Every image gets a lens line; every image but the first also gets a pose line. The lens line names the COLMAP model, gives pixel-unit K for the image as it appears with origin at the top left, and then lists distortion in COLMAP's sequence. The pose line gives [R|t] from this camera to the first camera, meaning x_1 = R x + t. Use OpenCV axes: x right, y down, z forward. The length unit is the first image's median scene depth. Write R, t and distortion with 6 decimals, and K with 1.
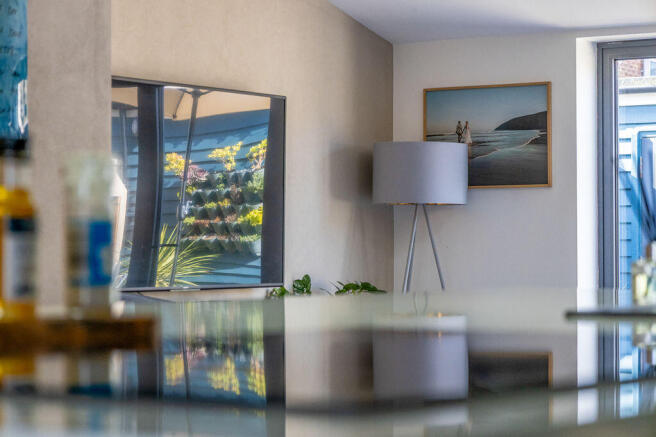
lens RADIAL K [[1969.8, 0, 328.0], [0, 1969.8, 218.5], [0, 0, 1]] dist [0.024398, 0.366139]
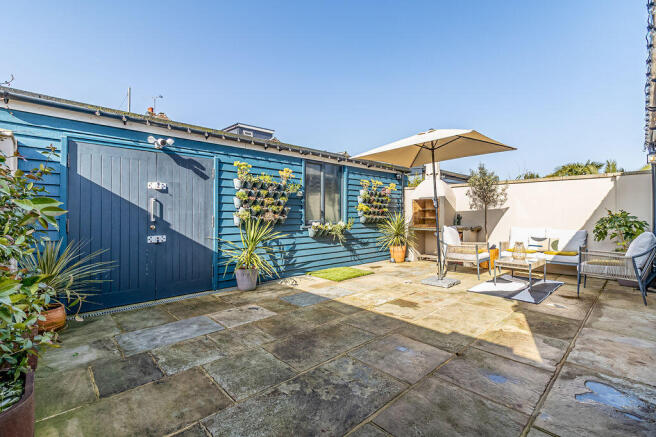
lens RADIAL K [[300.3, 0, 330.0], [0, 300.3, 211.9], [0, 0, 1]] dist [0.010179, -0.000013]
pose [[0.231921, 0.008318, 0.972699, -0.037258], [-0.021202, 0.999769, -0.003495, 0.017586], [-0.972504, -0.019813, 0.232043, 1.149379]]
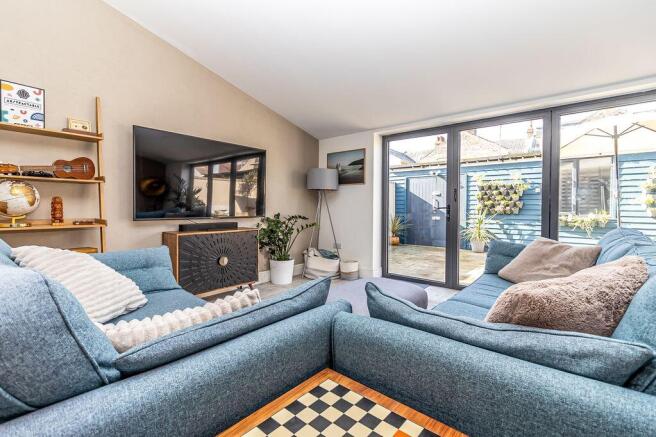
lens RADIAL K [[300.3, 0, 330.0], [0, 300.3, 211.9], [0, 0, 1]] dist [0.010179, -0.000013]
pose [[0.992923, 0.009732, -0.118358, 0.113696], [-0.005577, 0.999358, 0.035381, 0.010503], [0.118626, -0.034470, 0.992341, 0.535935]]
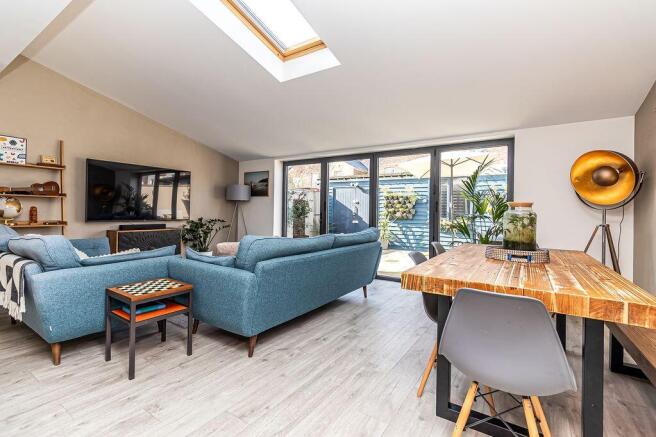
lens RADIAL K [[300.3, 0, 330.0], [0, 300.3, 211.9], [0, 0, 1]] dist [0.010179, -0.000013]
pose [[0.999788, 0.018348, -0.009330, 0.243848], [-0.018126, 0.999564, 0.023318, -0.000845], [0.009754, -0.023144, 0.999685, 0.373810]]
